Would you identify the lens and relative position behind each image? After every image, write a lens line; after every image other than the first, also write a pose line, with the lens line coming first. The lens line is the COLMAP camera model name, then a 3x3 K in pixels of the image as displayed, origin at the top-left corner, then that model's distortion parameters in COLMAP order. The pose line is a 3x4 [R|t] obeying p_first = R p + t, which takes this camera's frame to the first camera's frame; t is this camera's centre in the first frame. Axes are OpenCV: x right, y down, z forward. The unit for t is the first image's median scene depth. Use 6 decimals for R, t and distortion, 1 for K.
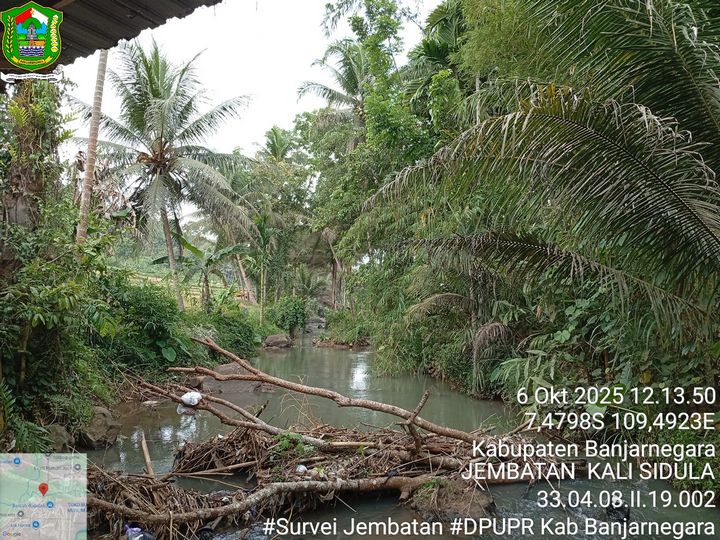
lens RADIAL K [[554.3, 0, 358.5], [0, 554.3, 268.1], [0, 0, 1]] dist [0.114538, -0.240201]
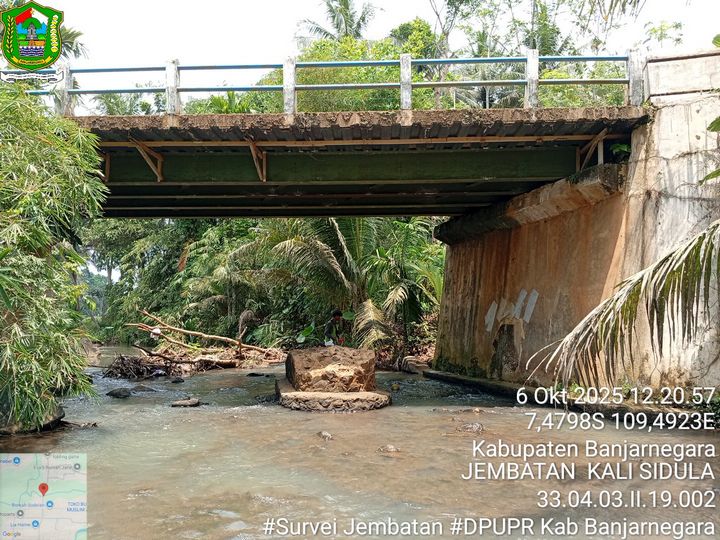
lens RADIAL K [[556.3, 0, 358.4], [0, 556.3, 268.1], [0, 0, 1]] dist [0.108578, -0.227132]
pose [[0.861992, 0.032302, 0.505892, -0.807687], [-0.024520, 0.999456, -0.022038, -0.019515], [-0.506329, 0.006592, 0.862315, -1.645667]]
